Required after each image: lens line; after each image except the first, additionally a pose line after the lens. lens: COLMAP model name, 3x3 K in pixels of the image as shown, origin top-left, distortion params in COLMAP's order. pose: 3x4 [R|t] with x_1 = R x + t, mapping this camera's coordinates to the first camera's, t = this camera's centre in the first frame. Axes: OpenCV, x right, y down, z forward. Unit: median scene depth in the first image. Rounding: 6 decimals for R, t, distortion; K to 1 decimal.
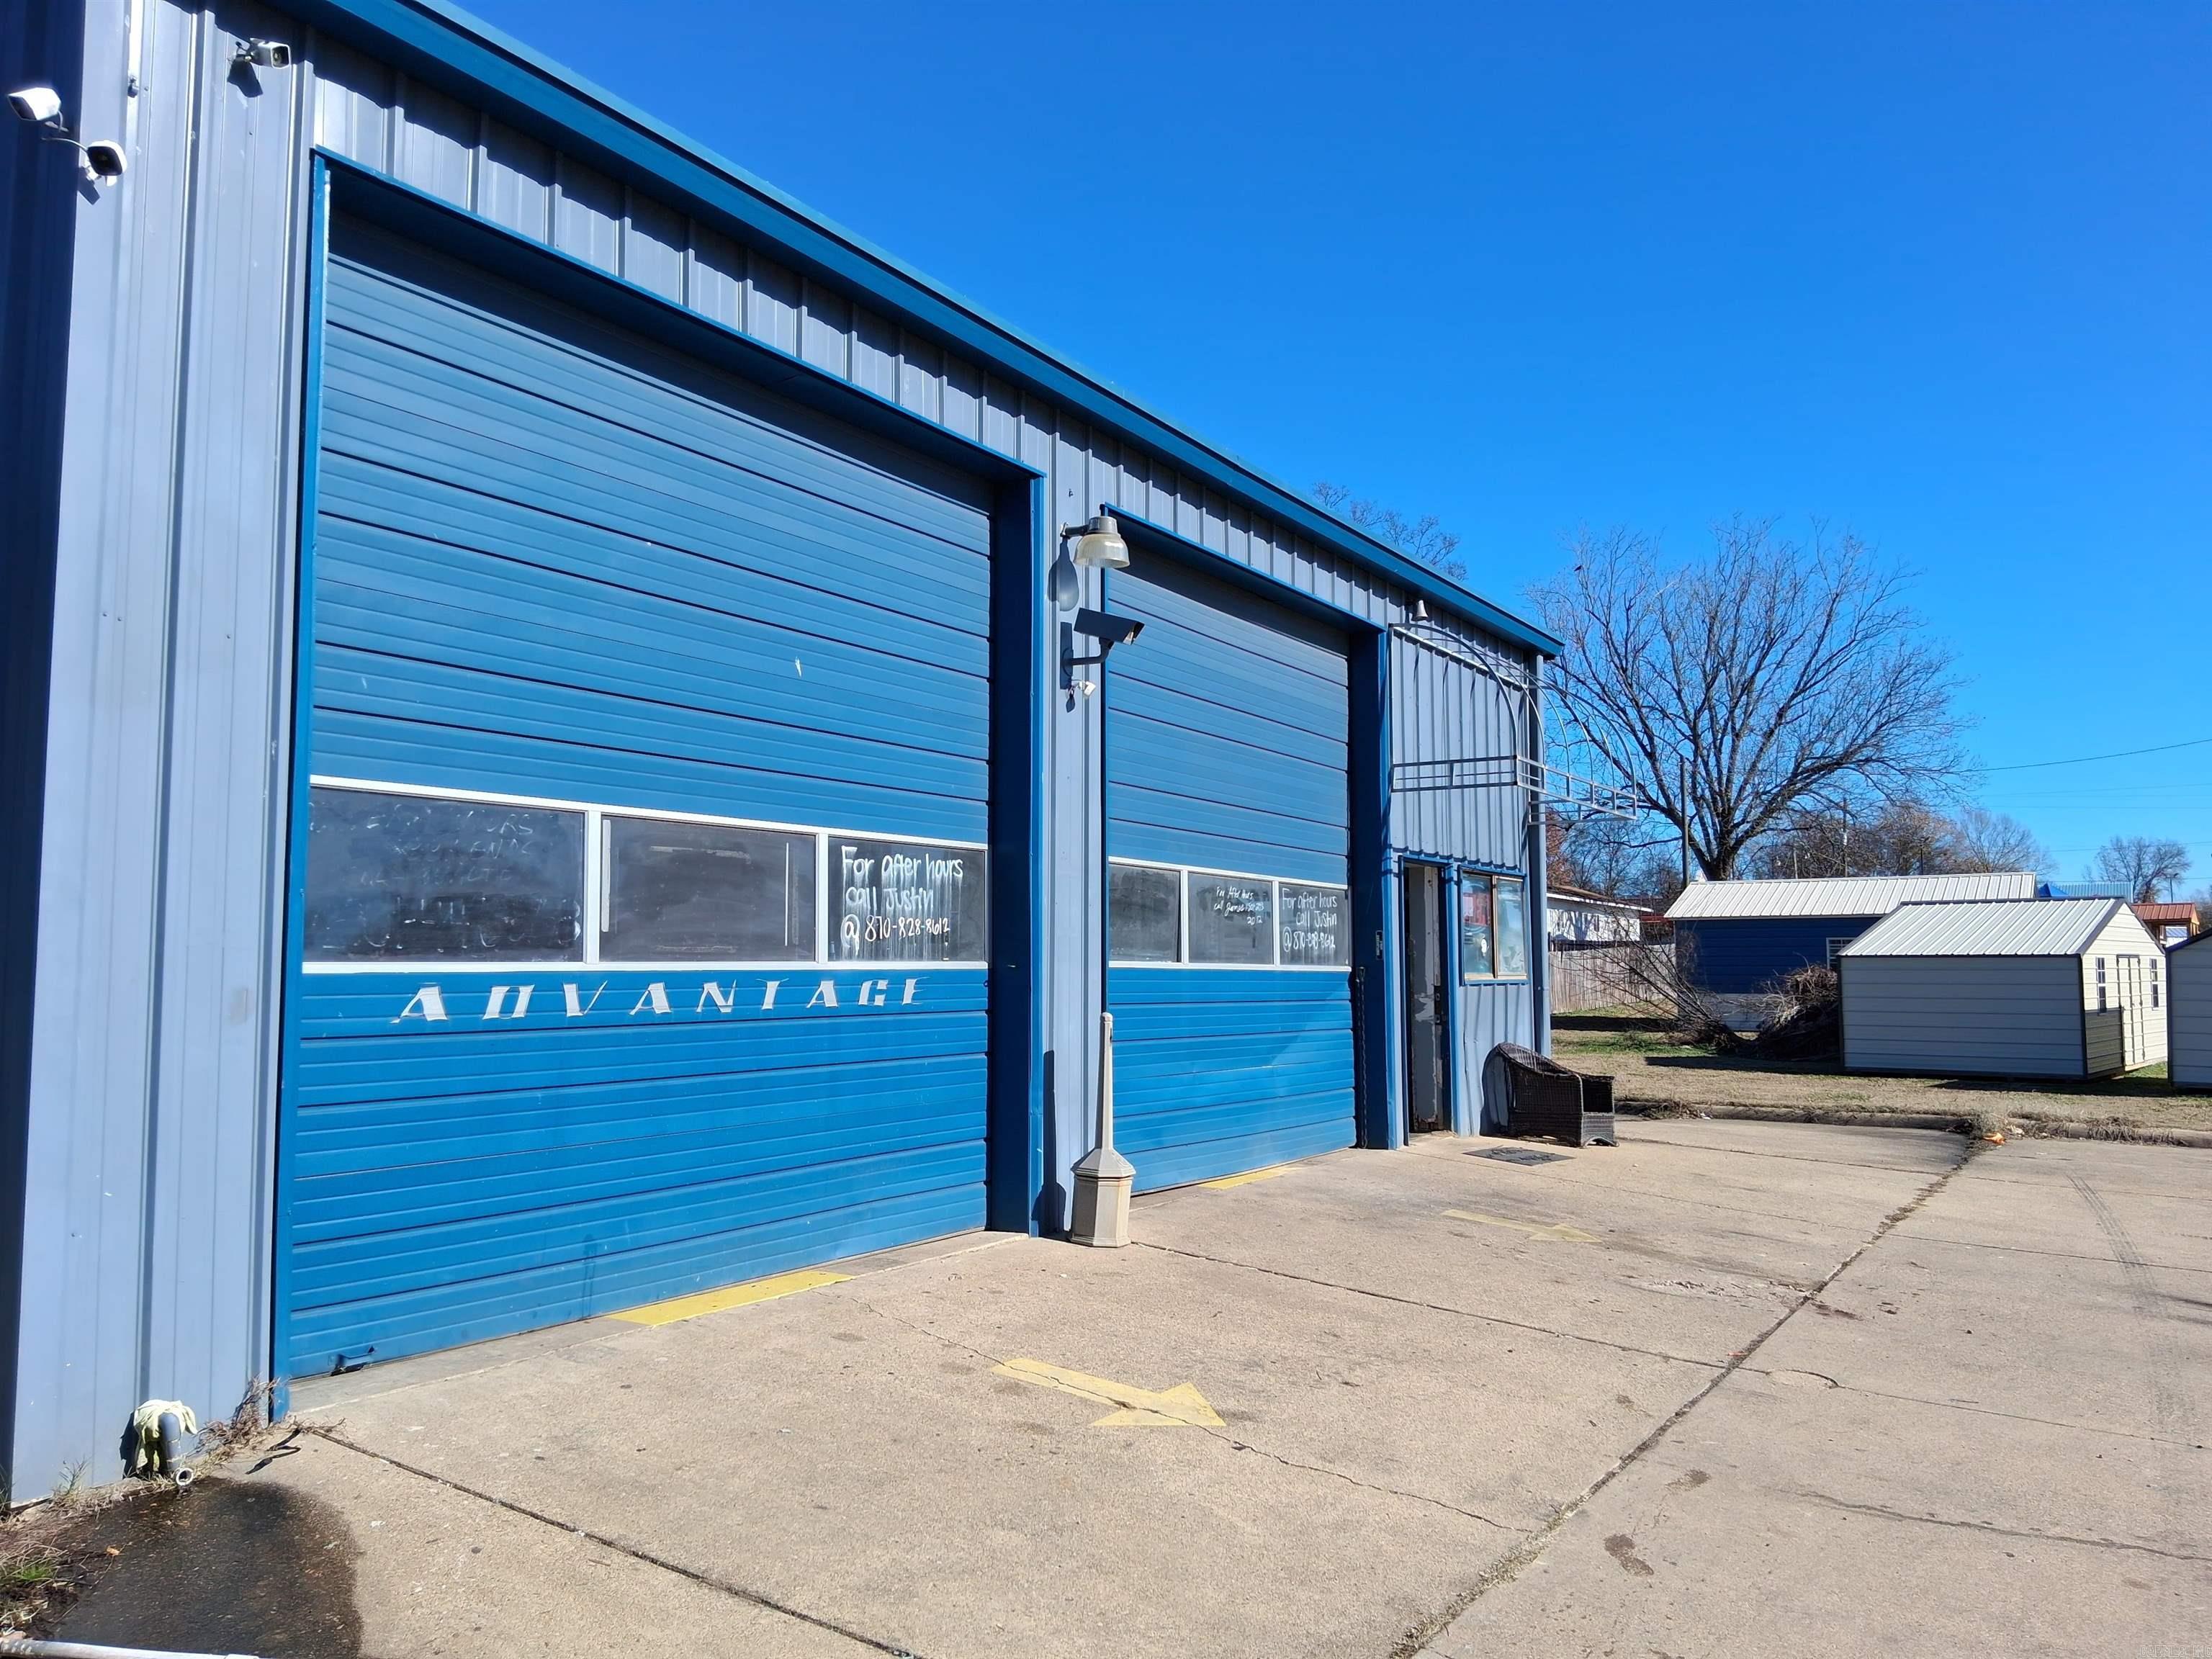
lens RADIAL K [[1644.0, 0, 1119.4], [0, 1644.0, 843.0], [0, 0, 1]] dist [0.131732, -0.218863]
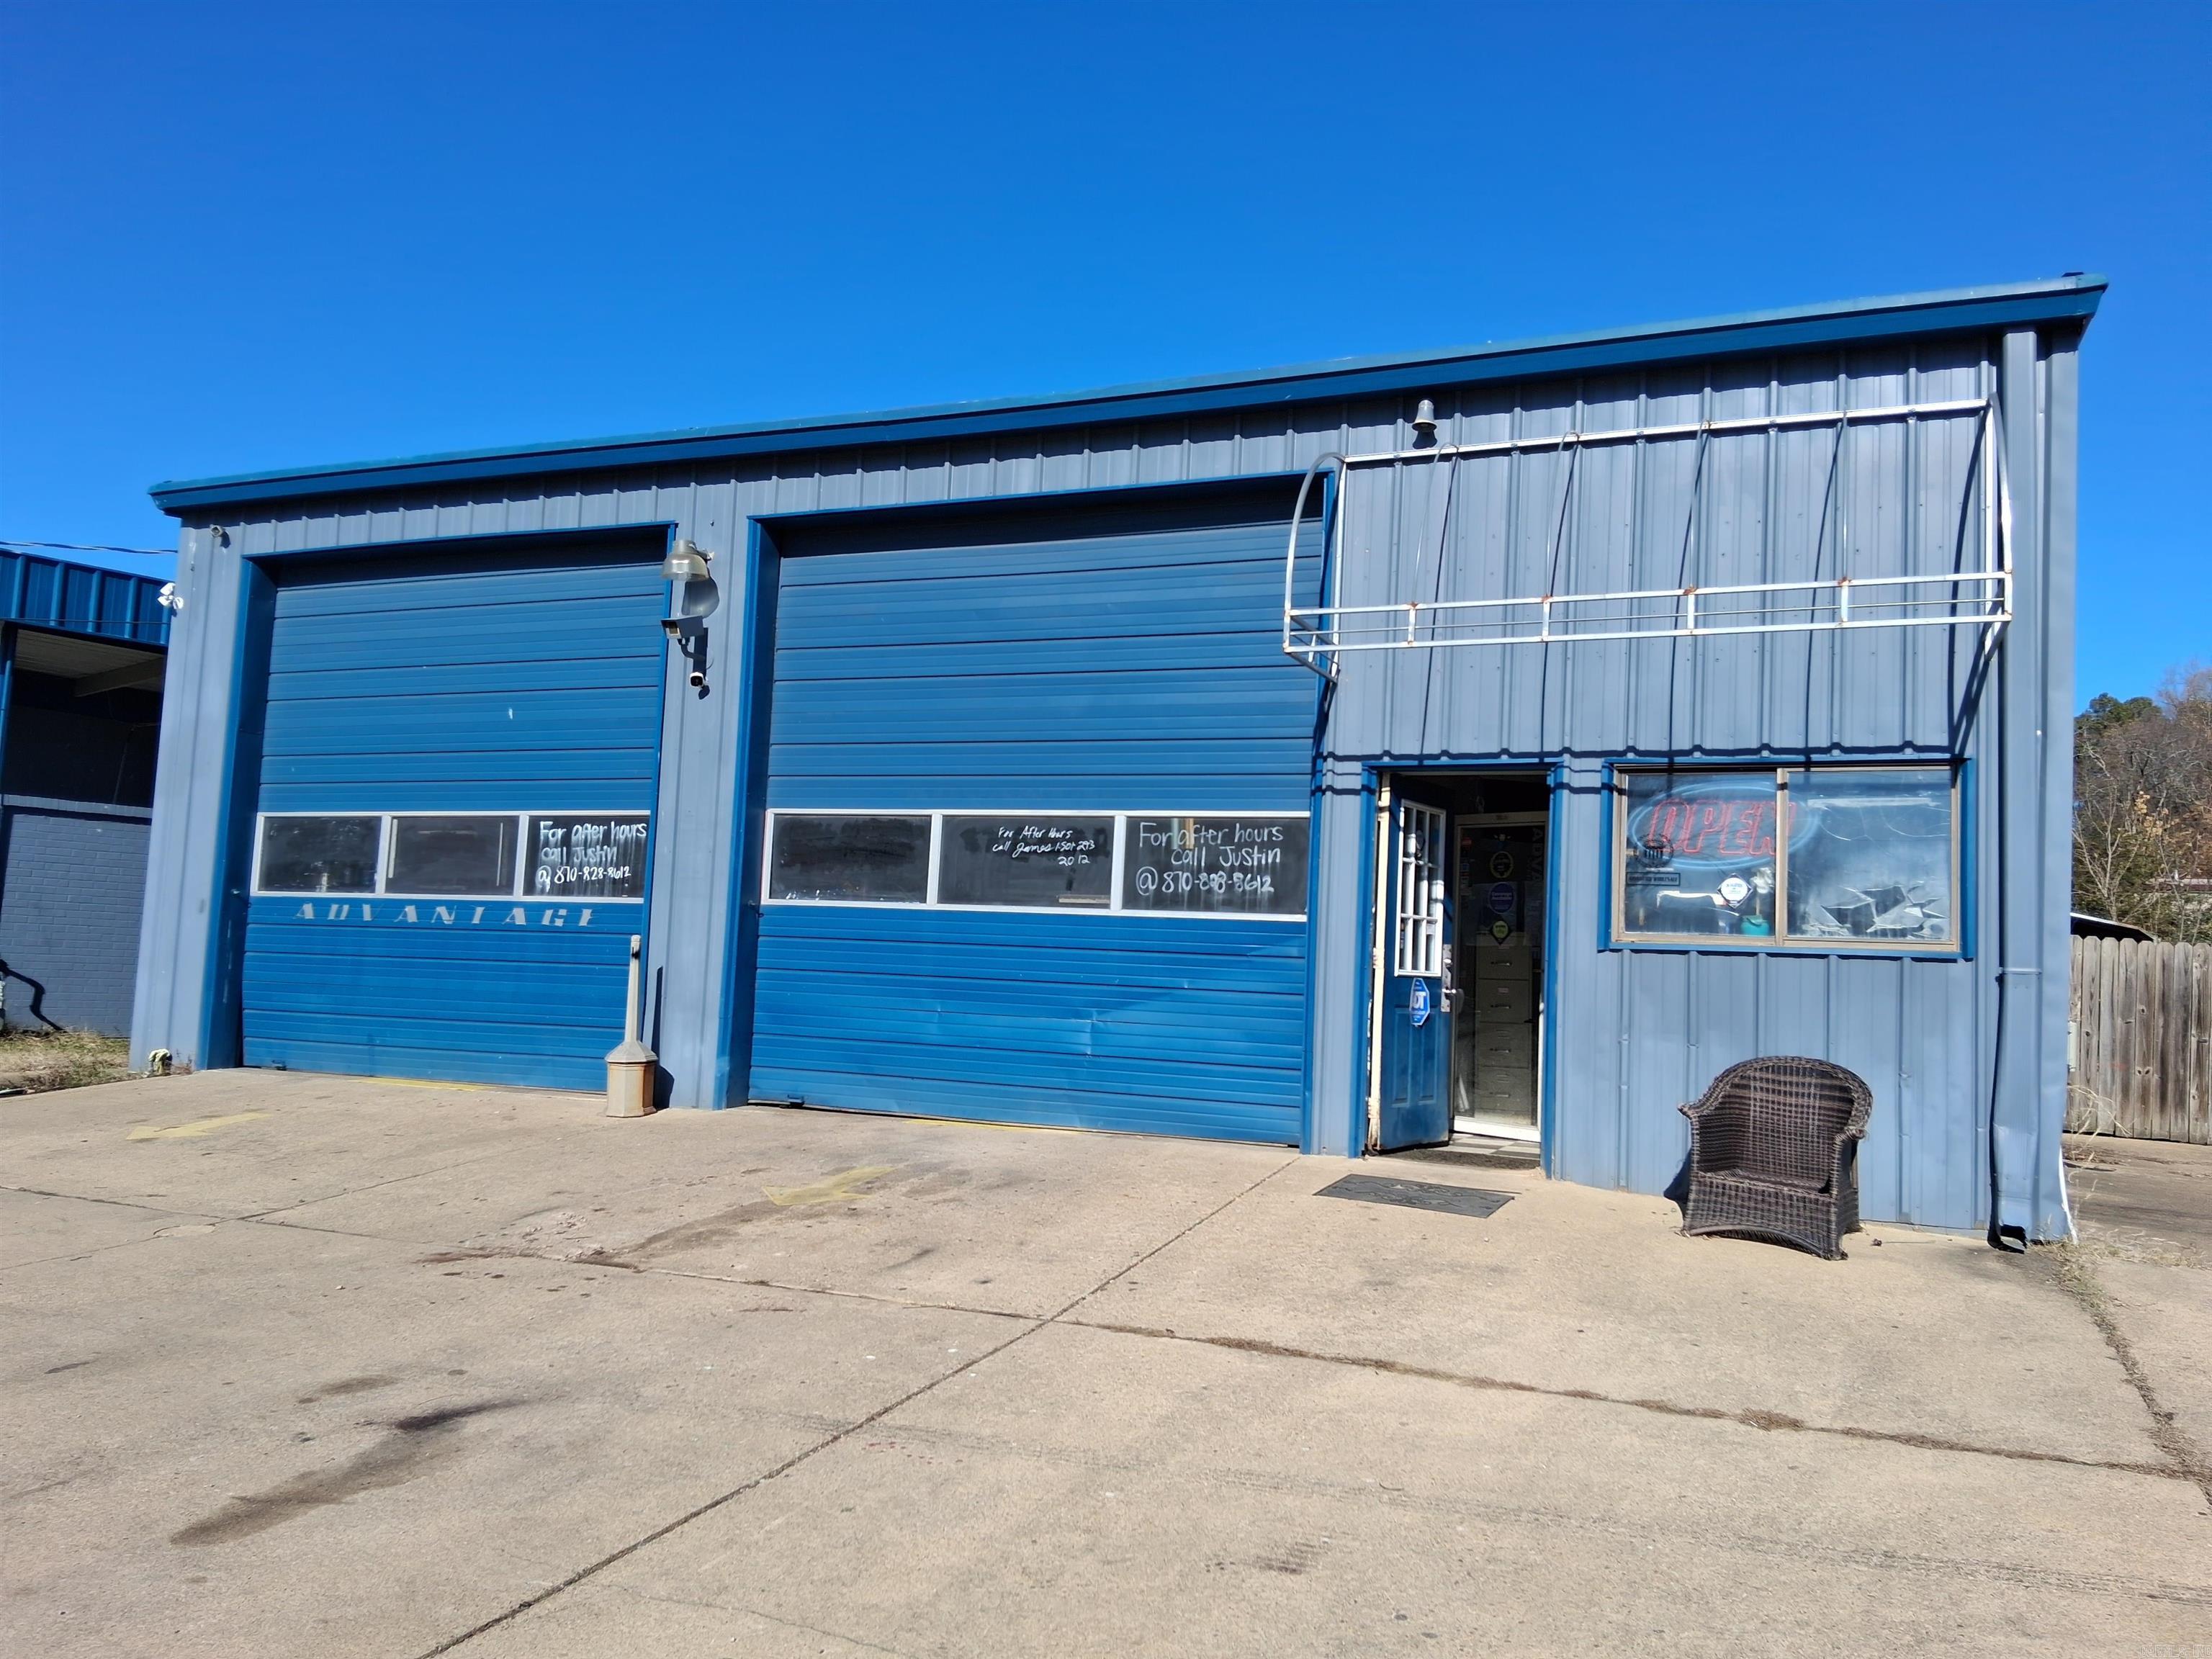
lens RADIAL K [[1644.0, 0, 1119.4], [0, 1644.0, 843.0], [0, 0, 1]] dist [0.131732, -0.218863]
pose [[0.155276, -0.066205, -0.985650, 1.444850], [0.038920, 0.997387, -0.060862, 0.137241], [0.987104, -0.028912, 0.157447, 1.286233]]
